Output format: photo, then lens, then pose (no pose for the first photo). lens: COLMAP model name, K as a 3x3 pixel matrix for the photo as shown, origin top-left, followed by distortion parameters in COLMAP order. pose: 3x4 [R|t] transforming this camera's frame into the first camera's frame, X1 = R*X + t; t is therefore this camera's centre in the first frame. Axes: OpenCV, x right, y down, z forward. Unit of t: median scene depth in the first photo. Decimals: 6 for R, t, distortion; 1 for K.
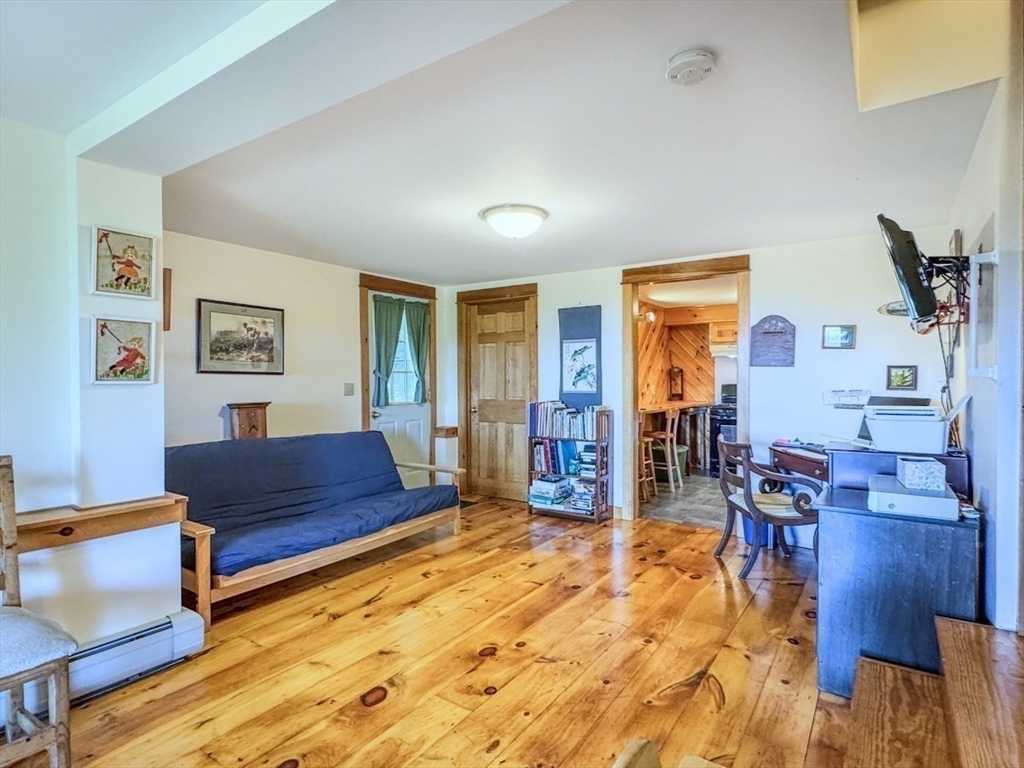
lens RADIAL K [[559.7, 0, 512.0], [0, 559.7, 383.7], [0, 0, 1]] dist [-0.007477, -0.000175]
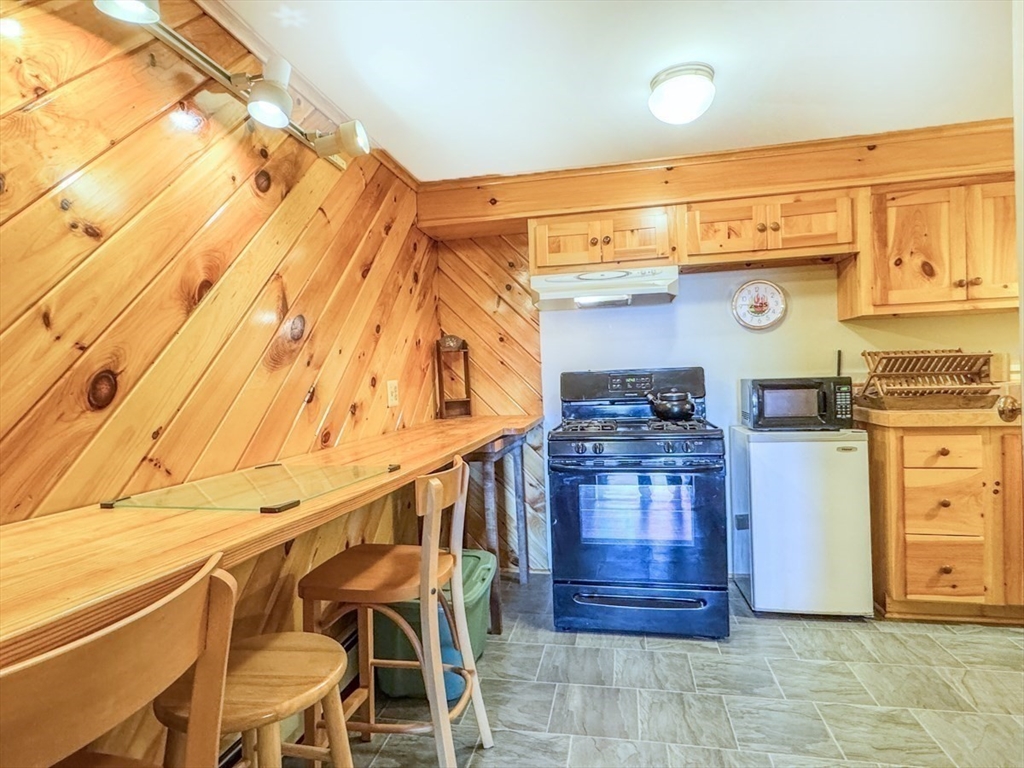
lens RADIAL K [[559.7, 0, 513.4], [0, 559.7, 388.5], [0, 0, 1]] dist [-0.007477, -0.000175]
pose [[0.923734, -0.041653, 0.380763, 0.179525], [0.040782, 0.999114, 0.010359, 0.006849], [-0.380857, 0.005959, 0.924615, 0.610686]]
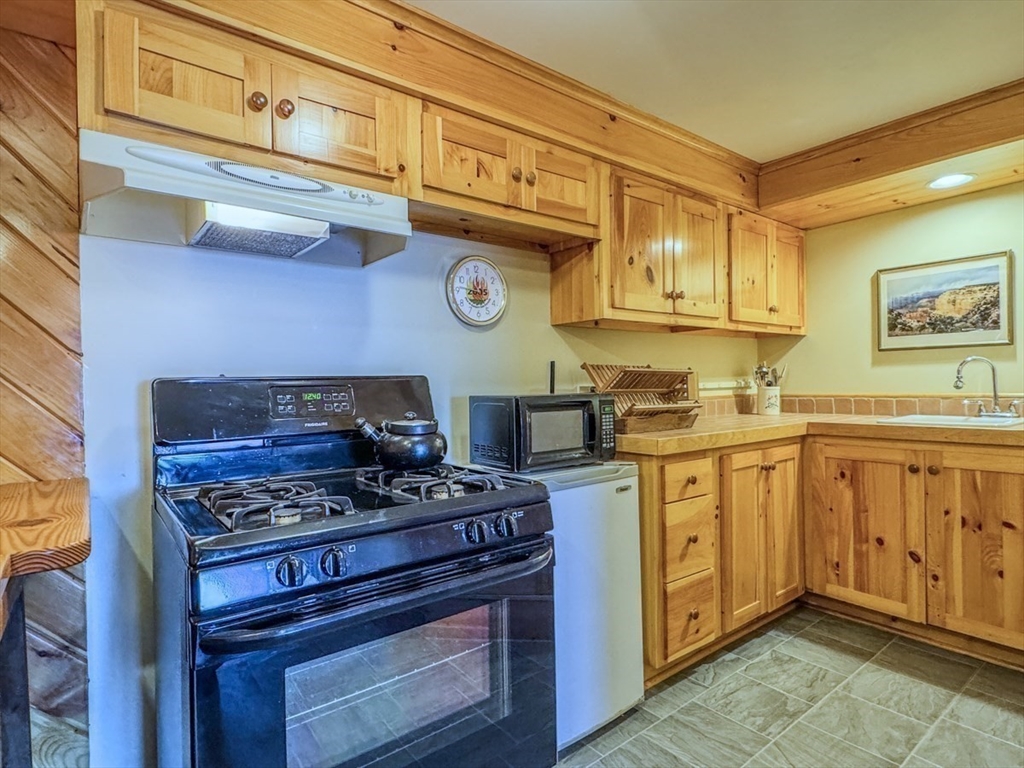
lens RADIAL K [[550.5, 0, 511.2], [0, 550.5, 384.6], [0, 0, 1]] dist [-0.001344, -0.000783]
pose [[0.309332, -0.009863, 0.950903, 0.233956], [0.027898, 0.999610, 0.001292, 0.005733], [-0.950545, 0.026129, 0.309487, 0.803292]]
